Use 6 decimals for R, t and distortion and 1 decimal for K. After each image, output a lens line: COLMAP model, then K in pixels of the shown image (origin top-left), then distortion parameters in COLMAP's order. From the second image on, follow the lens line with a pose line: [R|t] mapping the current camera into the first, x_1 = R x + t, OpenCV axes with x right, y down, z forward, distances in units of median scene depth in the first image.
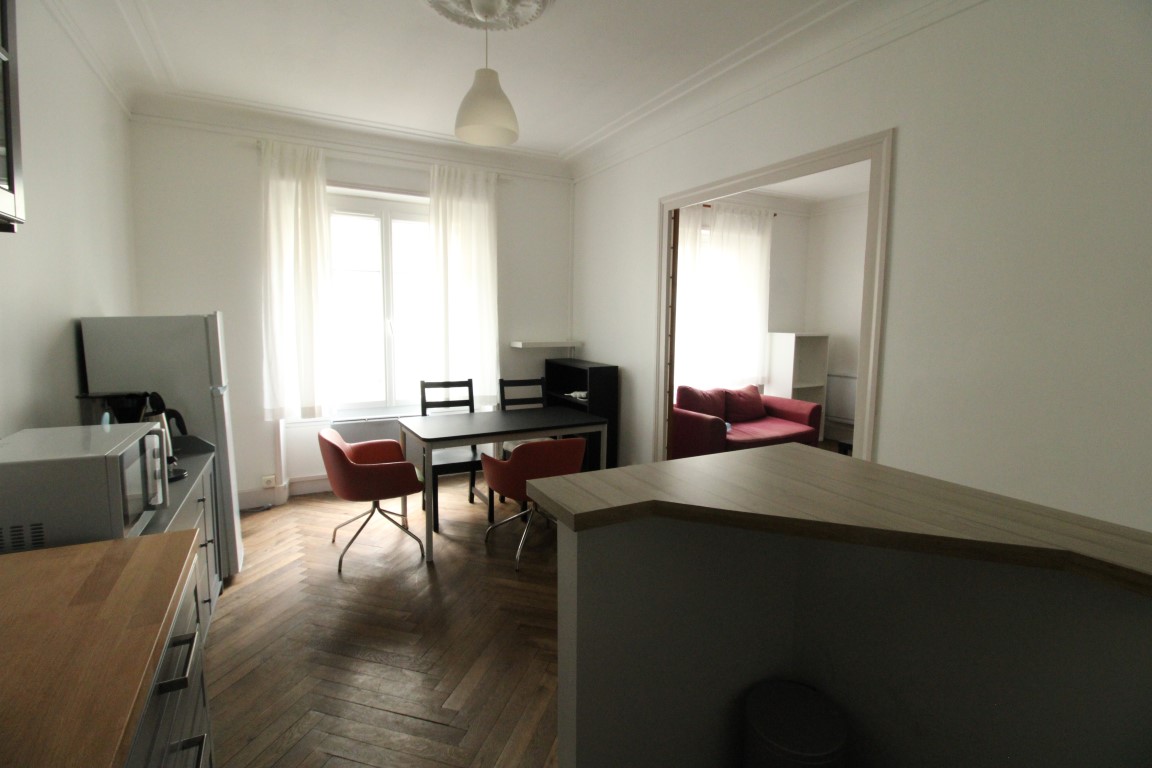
lens RADIAL K [[532.3, 0, 575.3], [0, 532.3, 374.2], [0, 0, 1]] dist [-0.001208, -0.013059]
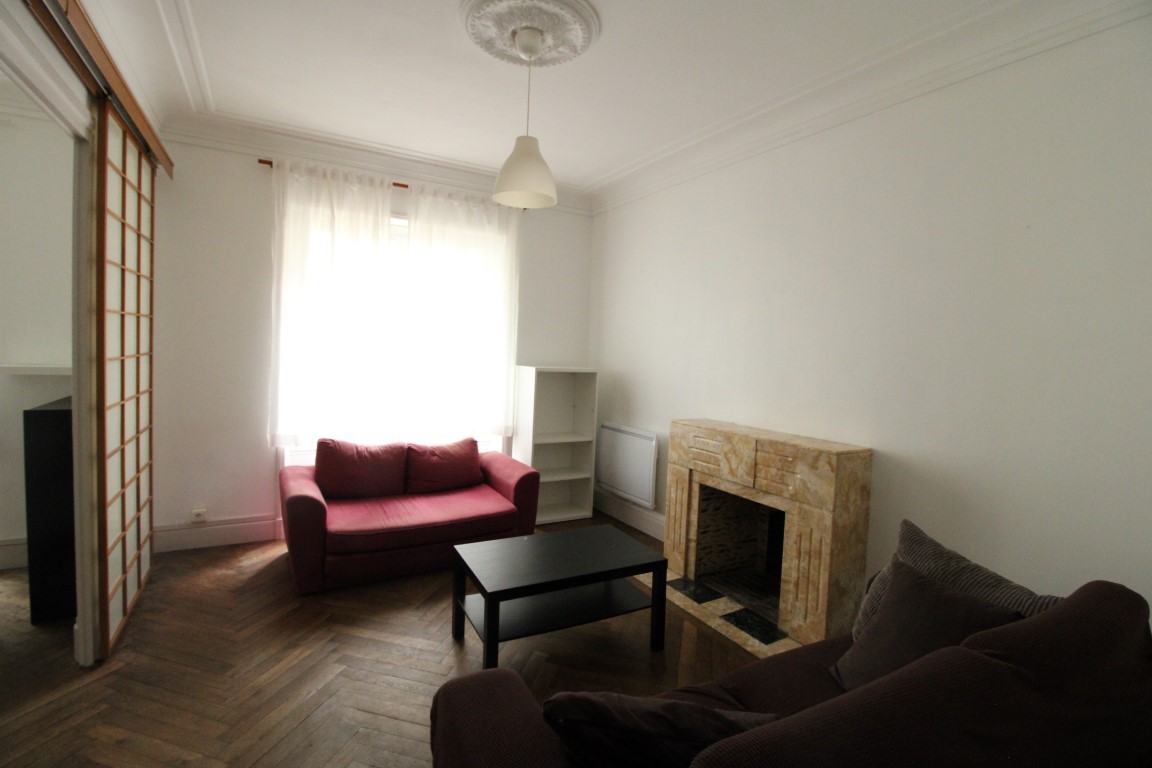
lens RADIAL K [[545.0, 0, 595.6], [0, 545.0, 370.7], [0, 0, 1]] dist [0.001002, -0.013816]
pose [[0.999280, 0.032534, 0.019525, 0.480515], [-0.031179, 0.997327, -0.066087, -0.026263], [-0.021623, 0.065430, 0.997623, 0.266887]]
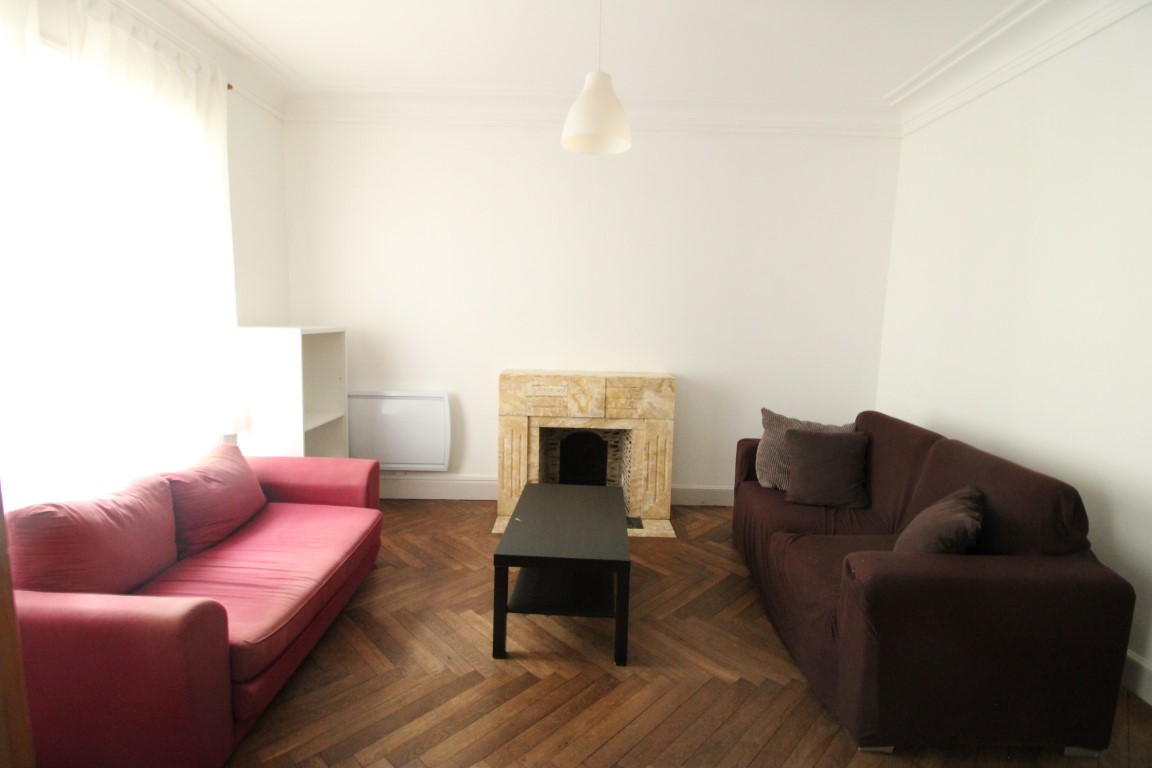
lens RADIAL K [[532.3, 0, 575.3], [0, 532.3, 374.2], [0, 0, 1]] dist [-0.001208, -0.013059]
pose [[0.491792, -0.094455, 0.865574, 0.091016], [0.068426, 0.995217, 0.069725, -0.050587], [-0.868020, 0.024937, 0.495903, 0.510046]]
